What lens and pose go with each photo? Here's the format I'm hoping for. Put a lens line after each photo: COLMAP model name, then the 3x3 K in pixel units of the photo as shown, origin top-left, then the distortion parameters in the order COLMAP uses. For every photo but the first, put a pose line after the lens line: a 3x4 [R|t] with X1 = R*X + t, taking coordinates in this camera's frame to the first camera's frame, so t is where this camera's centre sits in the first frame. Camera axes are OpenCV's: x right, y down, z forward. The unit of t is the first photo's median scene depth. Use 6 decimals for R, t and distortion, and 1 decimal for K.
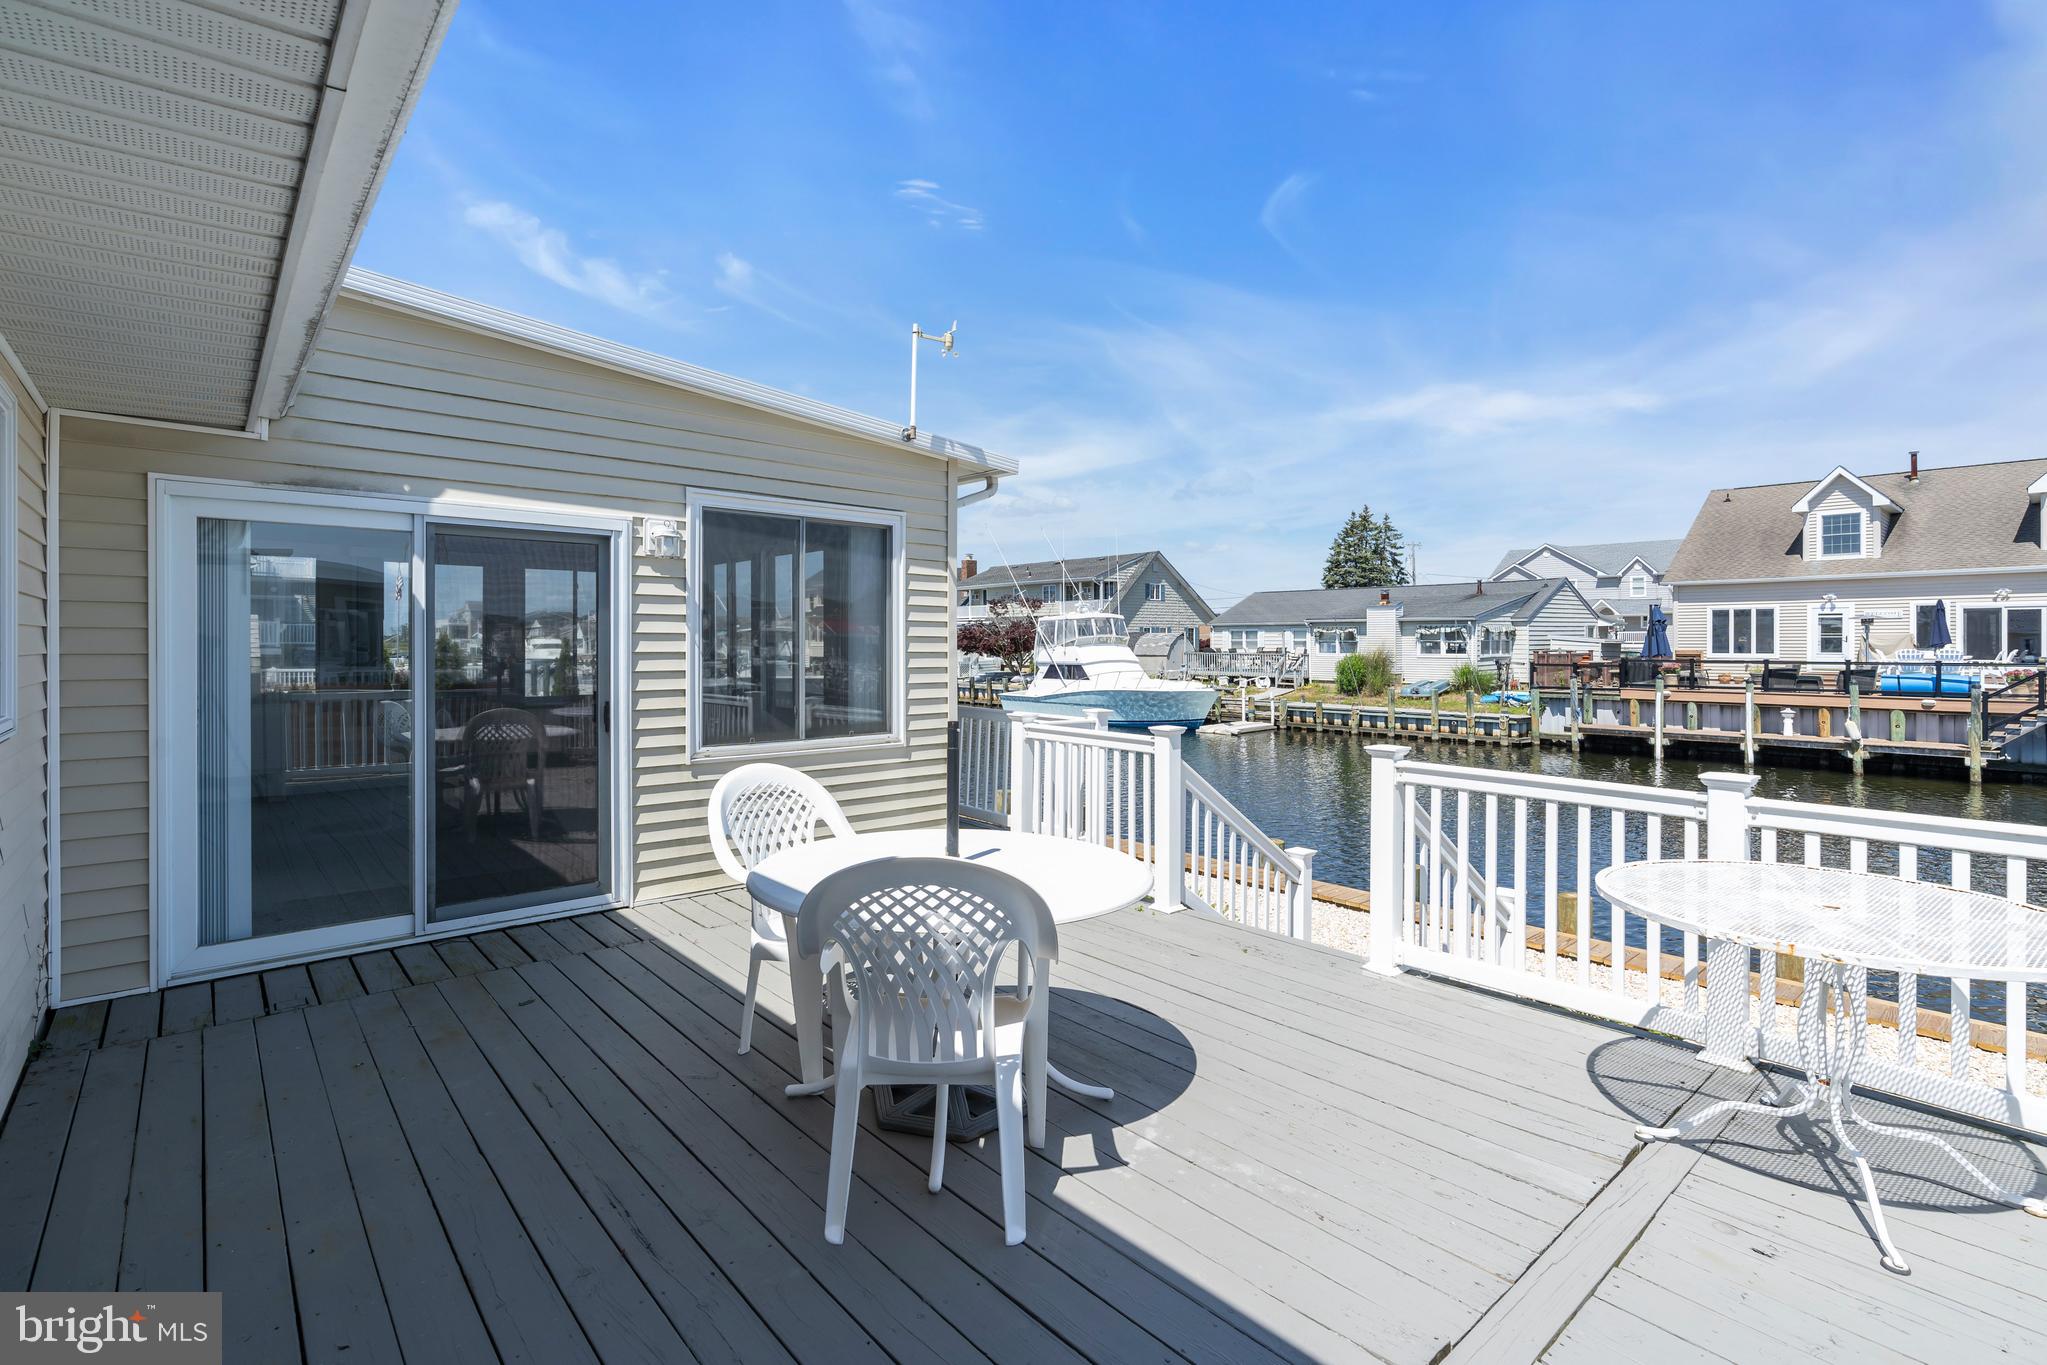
lens RADIAL K [[932.3, 0, 1026.1], [0, 932.3, 646.8], [0, 0, 1]] dist [-0.003097, 0.001587]
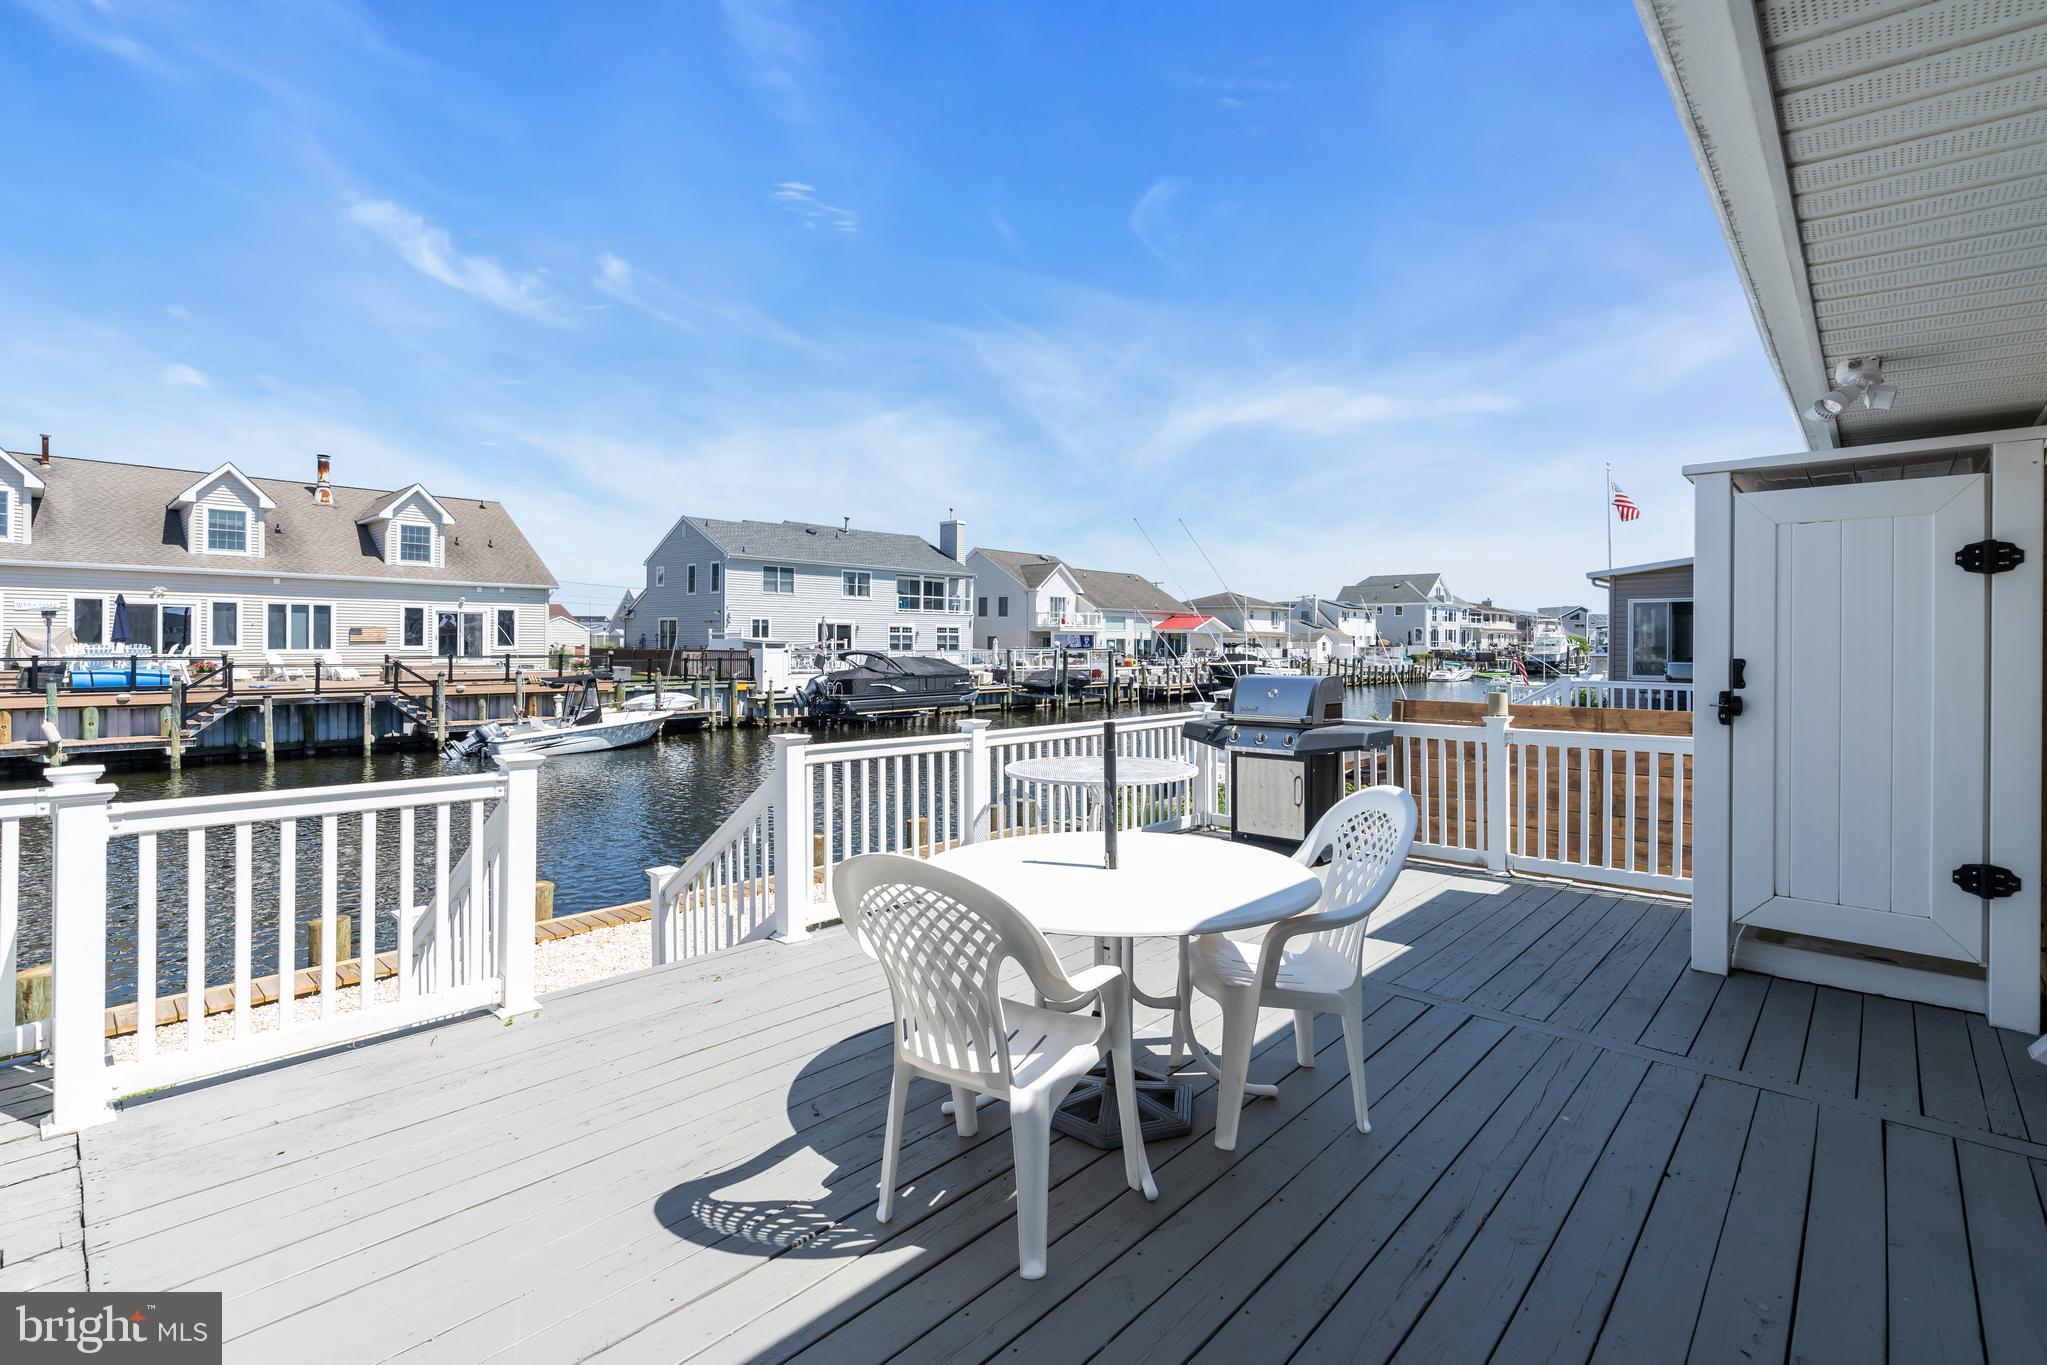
lens RADIAL K [[932.3, 0, 1026.1], [0, 932.3, 646.8], [0, 0, 1]] dist [-0.003097, 0.001587]
pose [[-0.102274, -0.002161, 0.994754, -0.295734], [-0.004239, 0.999990, 0.001736, -0.000018], [-0.994747, -0.004039, -0.102282, 0.336841]]
